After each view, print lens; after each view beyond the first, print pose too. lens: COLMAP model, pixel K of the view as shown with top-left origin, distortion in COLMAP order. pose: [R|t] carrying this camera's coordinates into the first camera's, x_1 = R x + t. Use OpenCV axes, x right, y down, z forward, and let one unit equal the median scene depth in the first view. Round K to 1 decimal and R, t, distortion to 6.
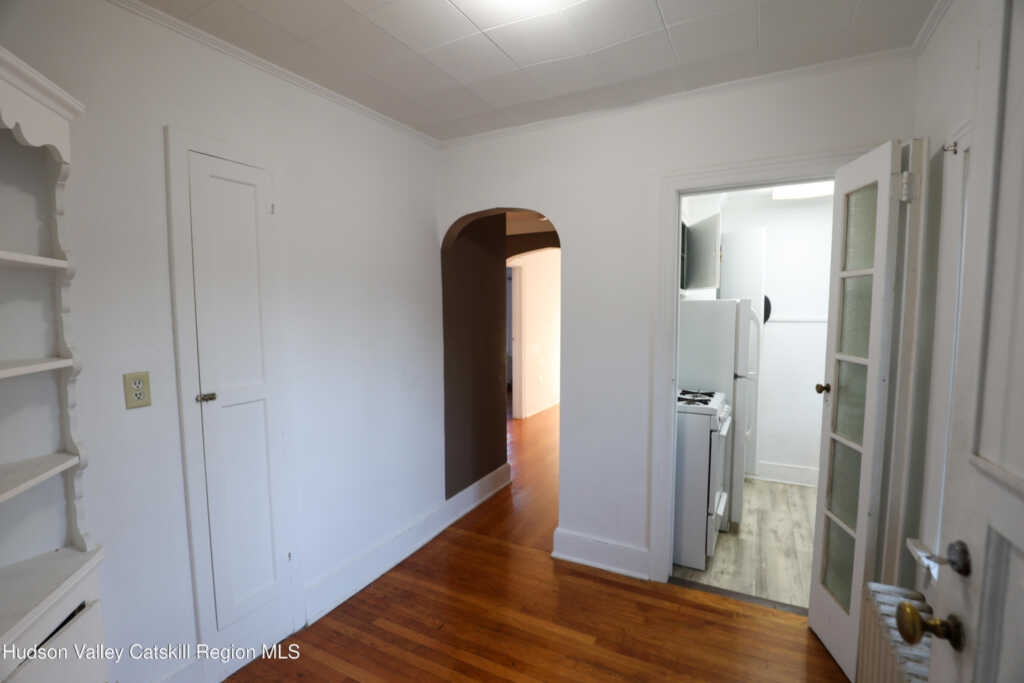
lens RADIAL K [[464.9, 0, 512.0], [0, 464.9, 341.5], [0, 0, 1]] dist [-0.000940, 0.000041]
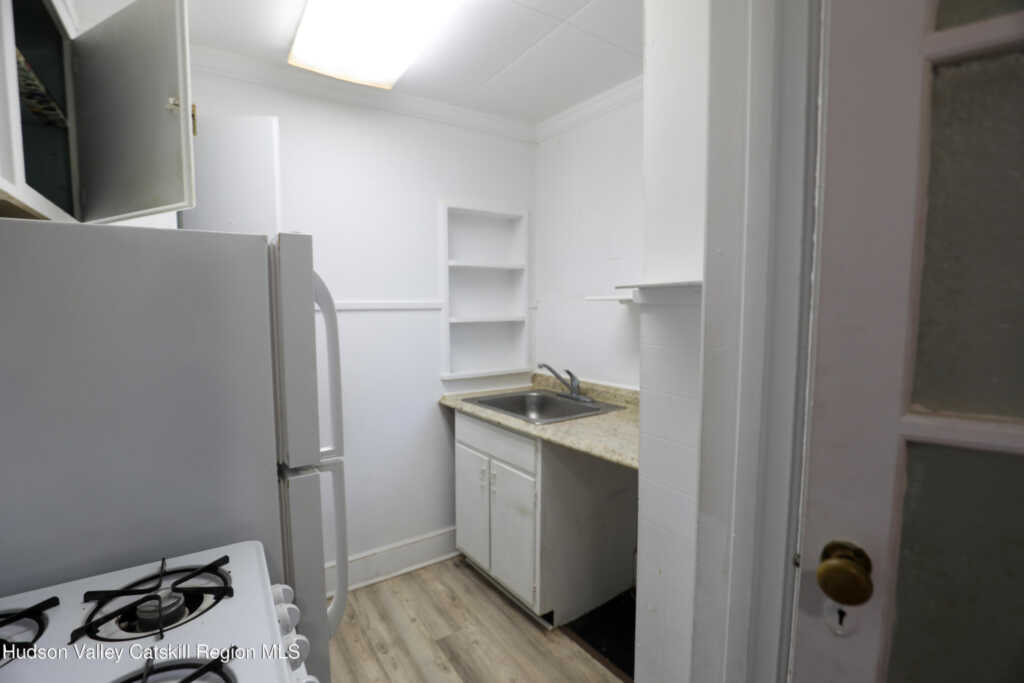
lens RADIAL K [[464.9, 0, 512.0], [0, 464.9, 341.5], [0, 0, 1]] dist [-0.000940, 0.000041]
pose [[0.492844, -0.075533, 0.866833, 0.282221], [0.078563, 0.996019, 0.042122, -0.017939], [-0.866564, 0.047342, 0.496816, 0.690054]]
